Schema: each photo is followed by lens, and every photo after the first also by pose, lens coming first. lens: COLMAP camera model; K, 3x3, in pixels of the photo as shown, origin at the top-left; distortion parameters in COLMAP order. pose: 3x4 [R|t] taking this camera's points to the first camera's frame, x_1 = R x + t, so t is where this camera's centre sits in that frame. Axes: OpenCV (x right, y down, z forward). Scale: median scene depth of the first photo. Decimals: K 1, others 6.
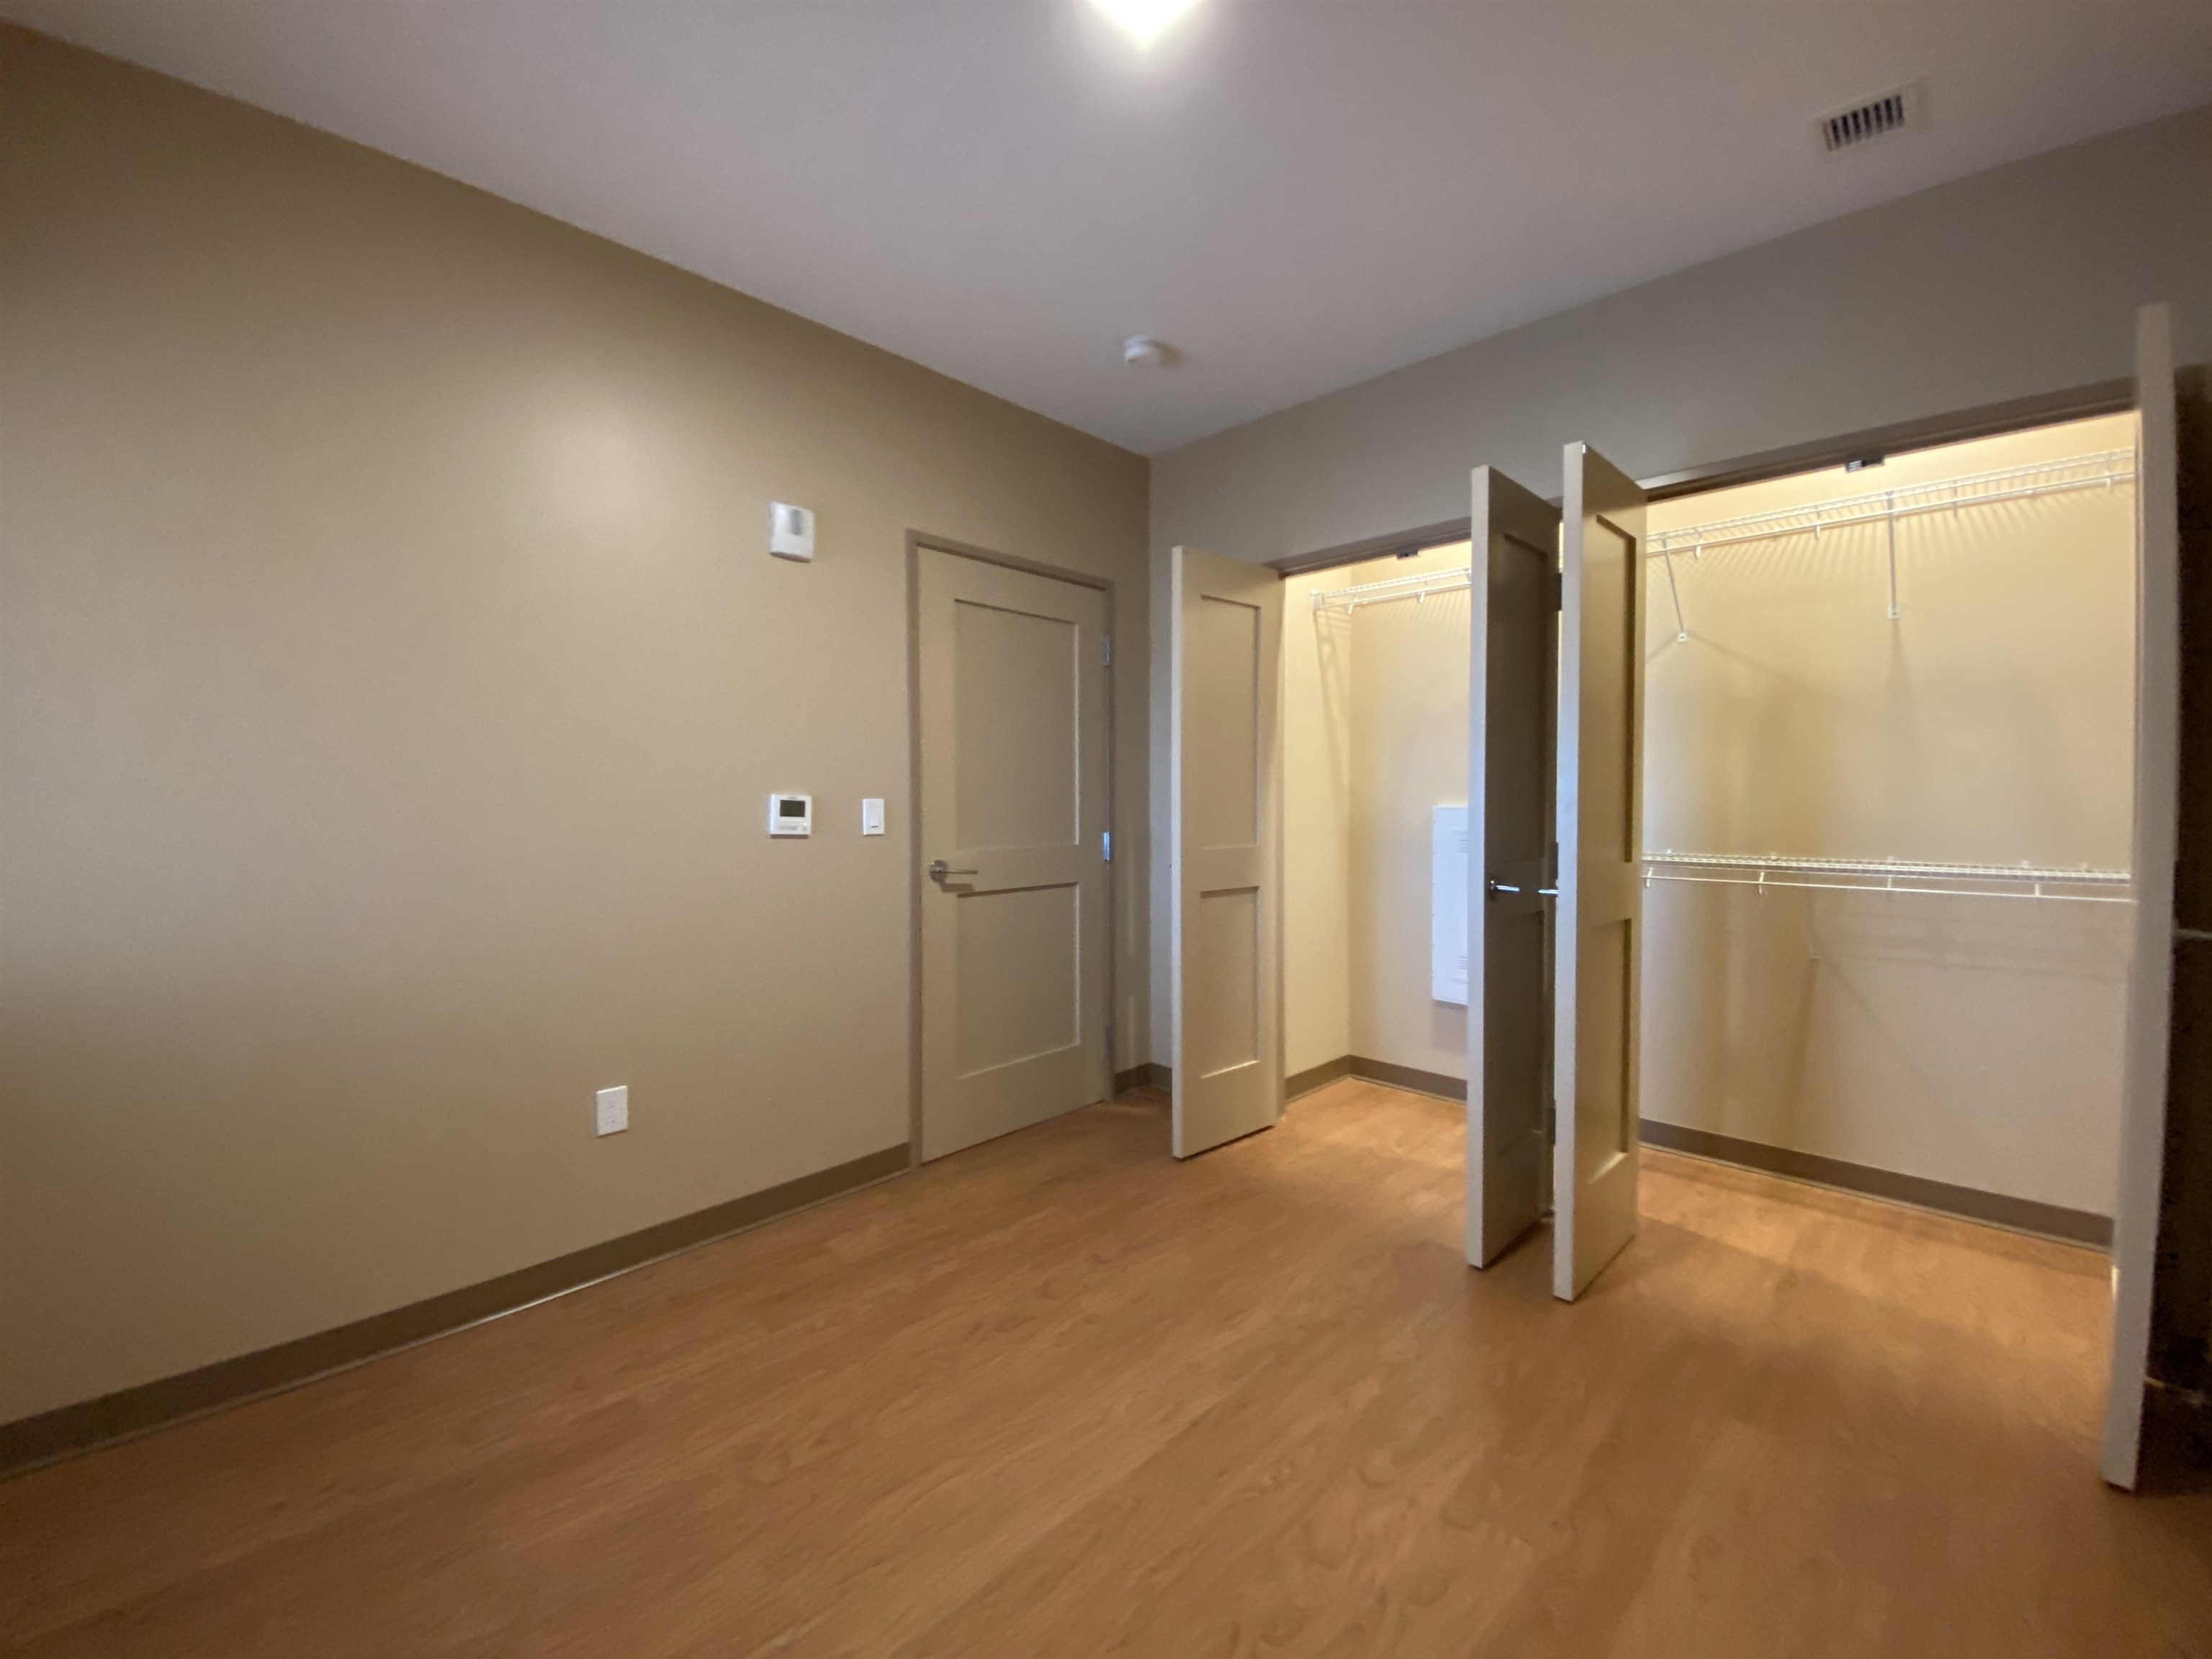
lens RADIAL K [[880.1, 0, 1103.7], [0, 880.1, 822.2], [0, 0, 1]] dist [-0.000025, -0.000153]
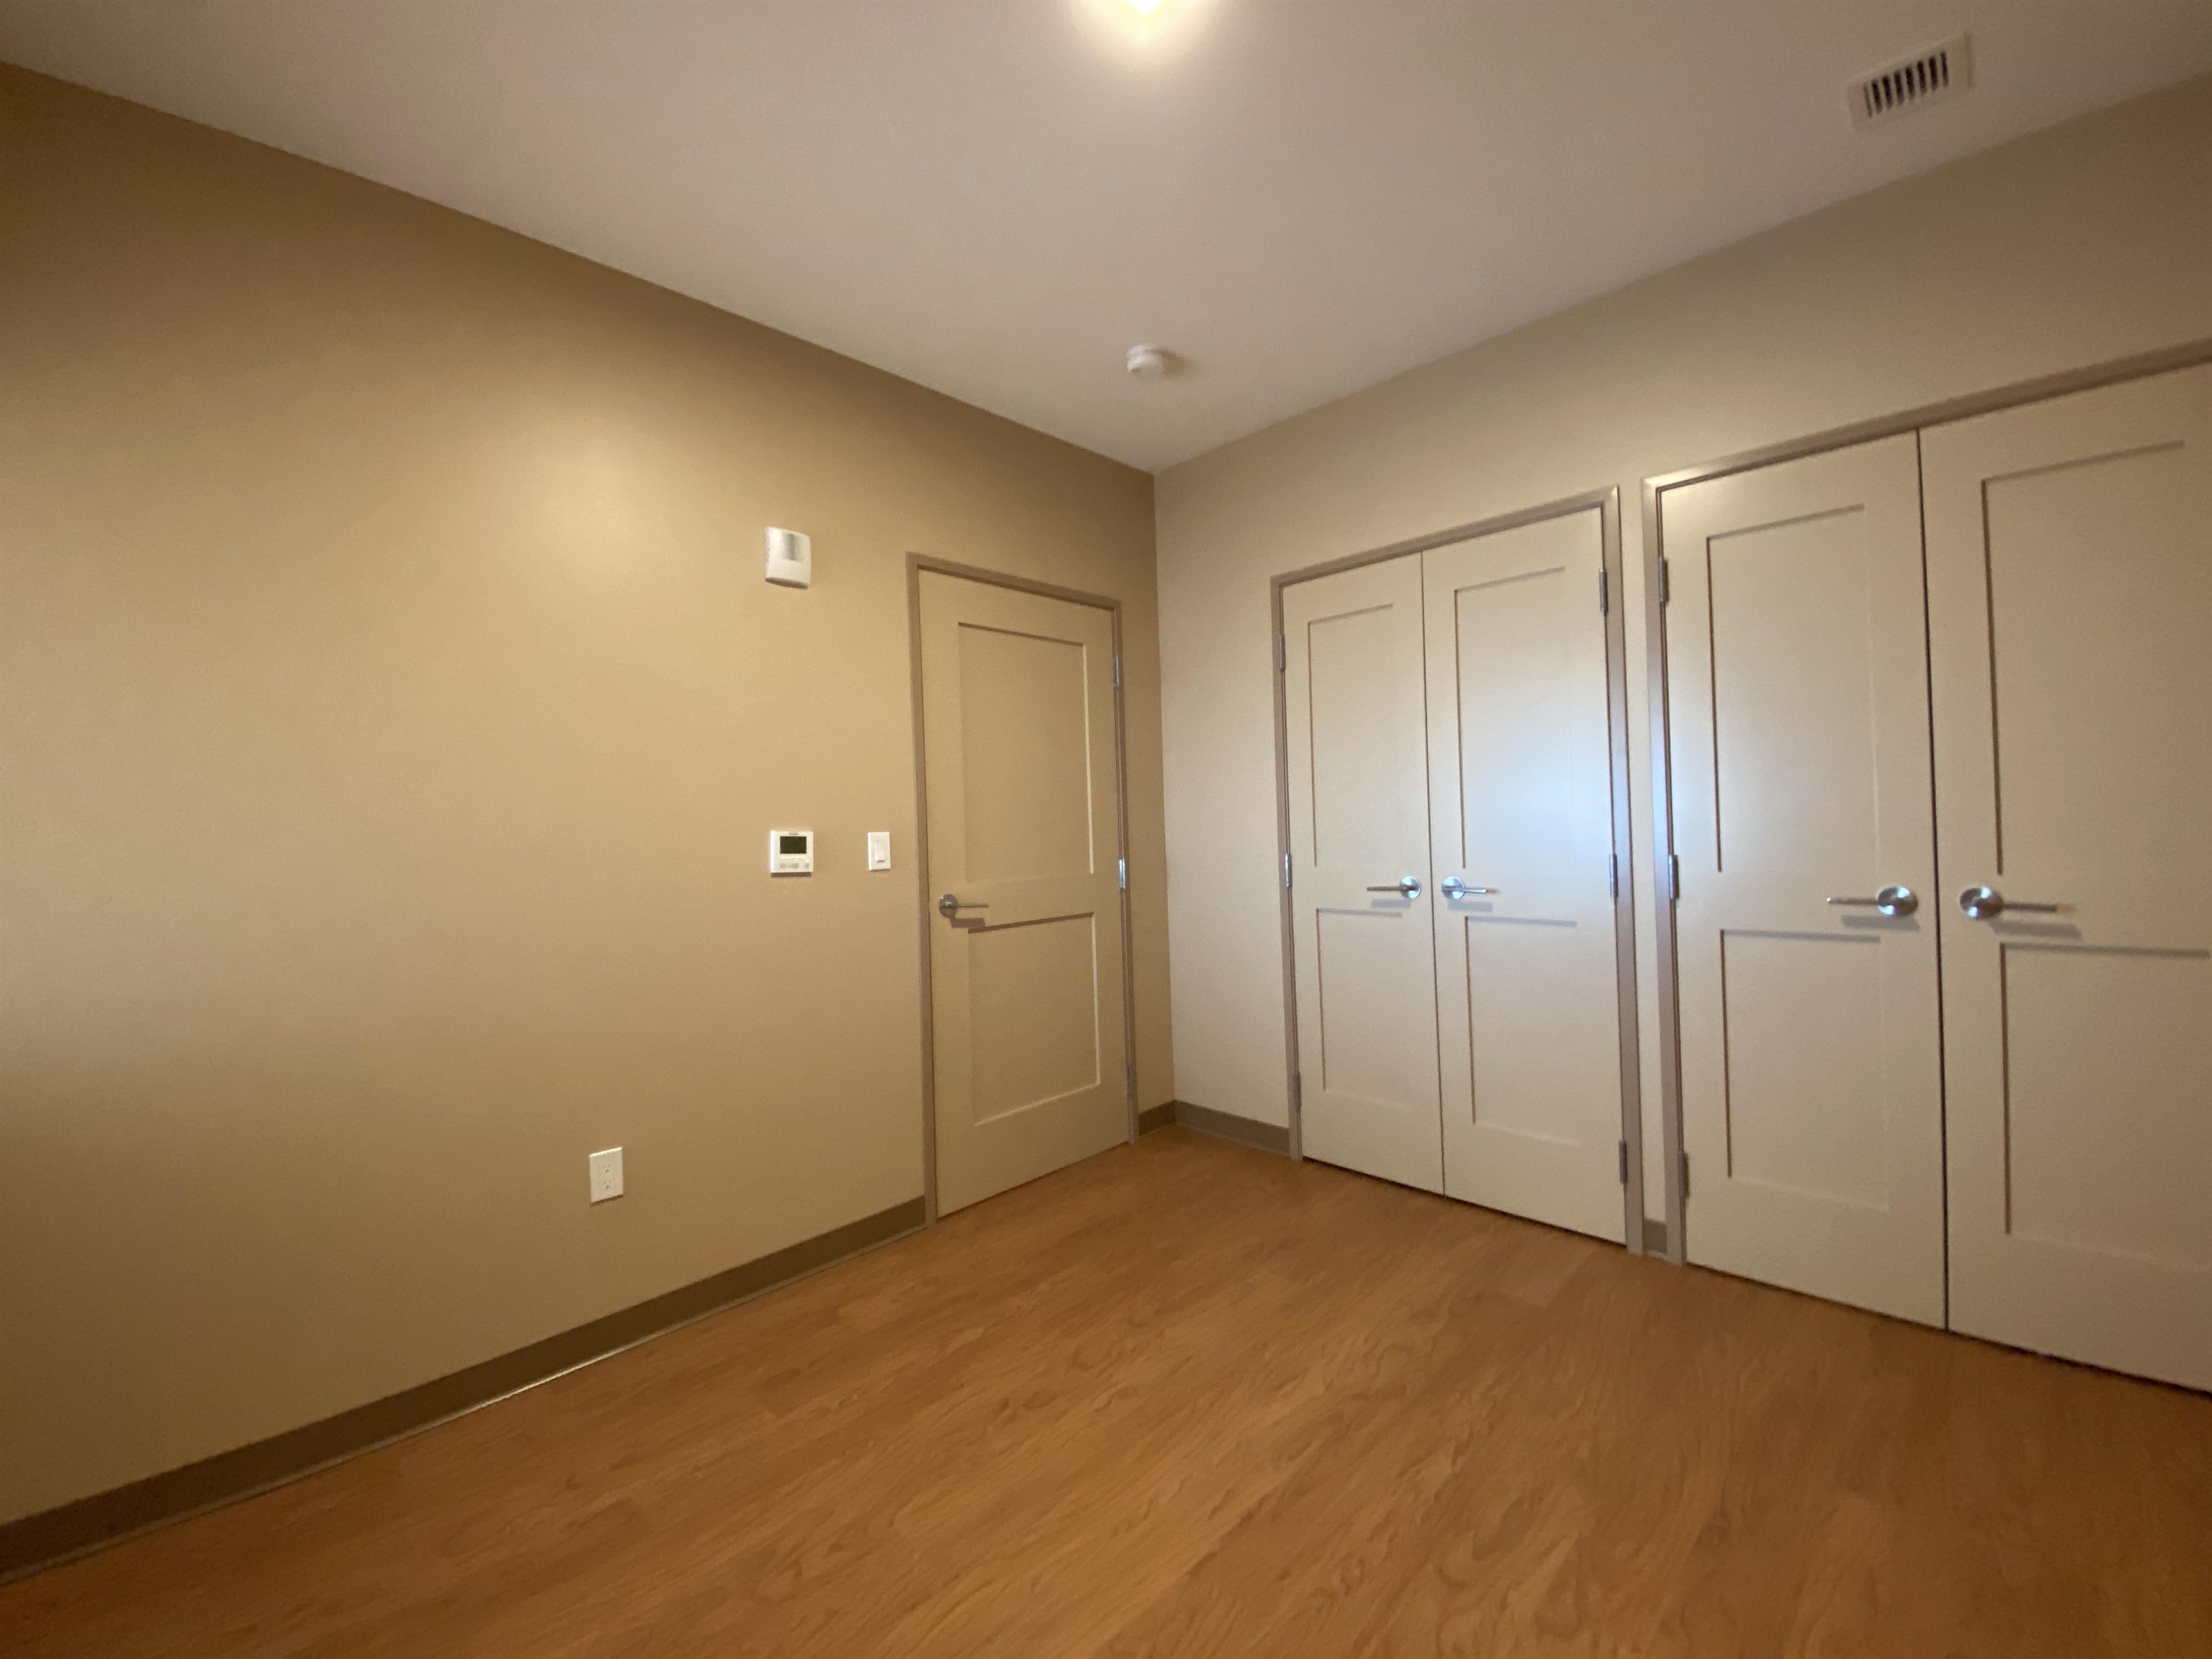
lens RADIAL K [[880.1, 0, 1103.7], [0, 880.1, 822.2], [0, 0, 1]] dist [-0.000025, -0.000153]
pose [[0.999486, -0.031229, -0.007185, -0.013354], [0.030995, 0.999048, -0.030706, -0.000681], [0.008138, 0.030468, 0.999503, 0.060398]]
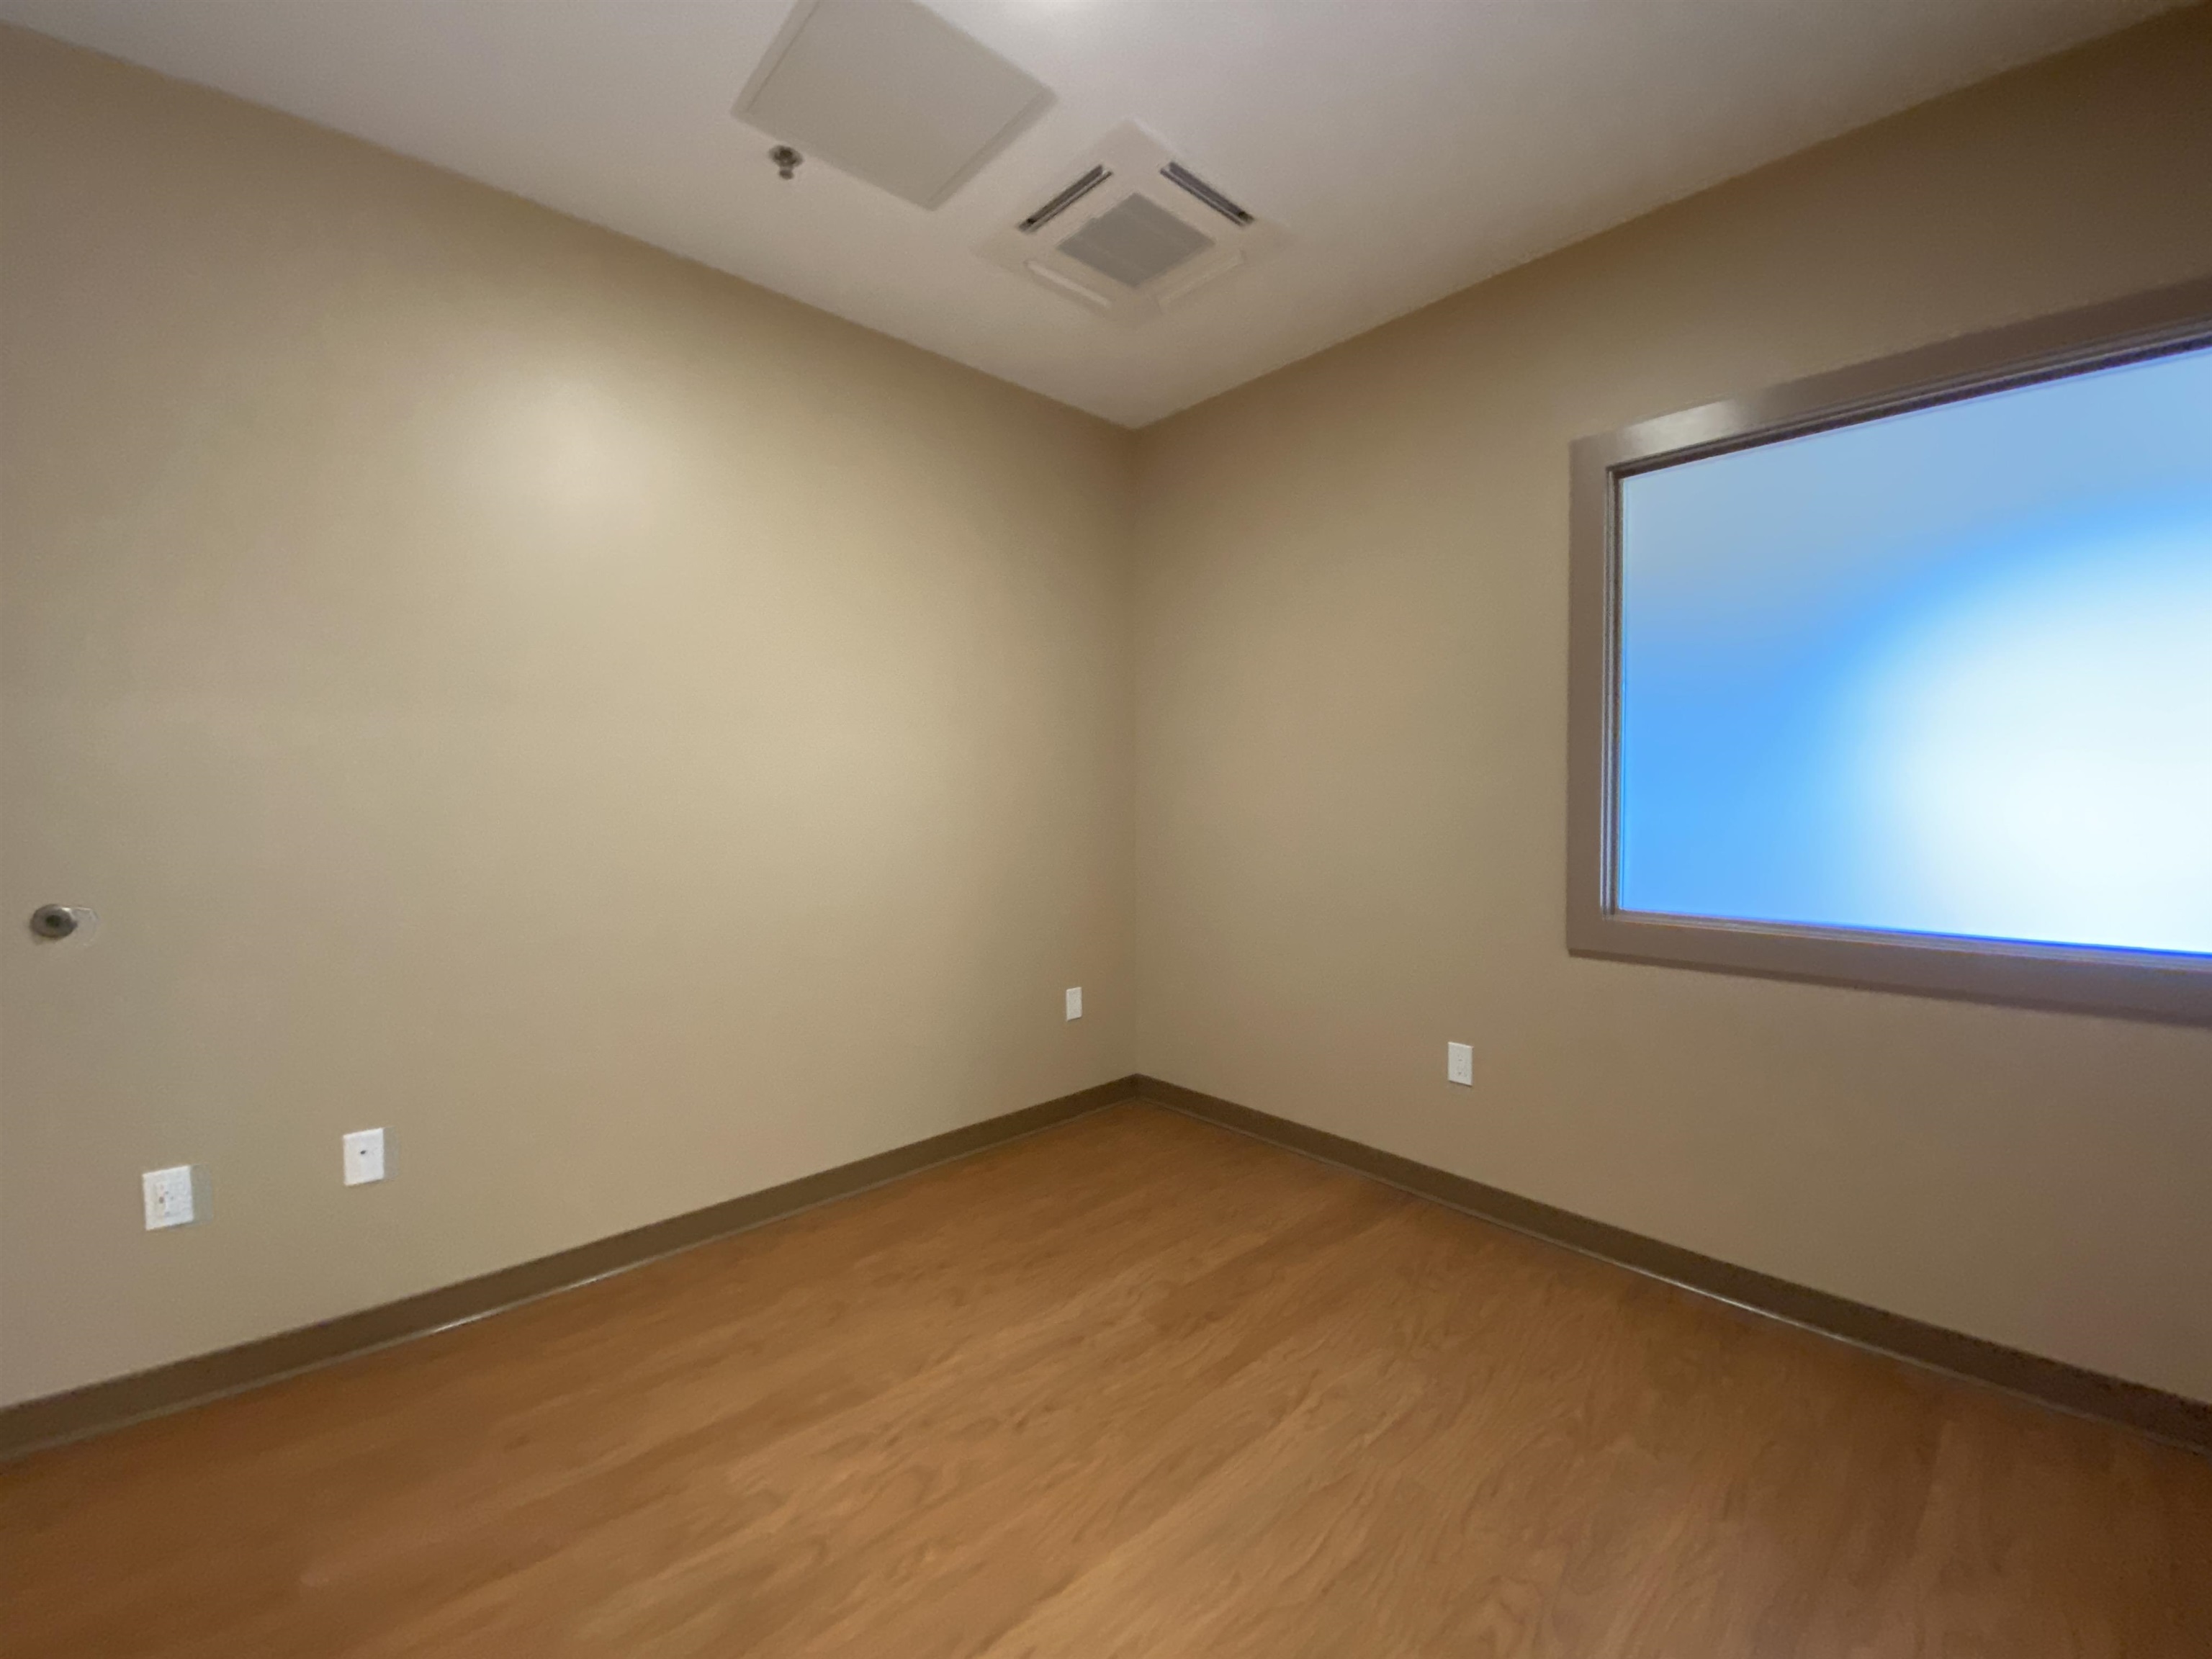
lens RADIAL K [[880.1, 0, 1103.7], [0, 880.1, 822.2], [0, 0, 1]] dist [-0.000025, -0.000153]
pose [[-0.998761, 0.006953, 0.049276, -0.027038], [0.009626, 0.998482, 0.054230, -0.027110], [-0.048824, 0.054637, -0.997312, 1.303816]]
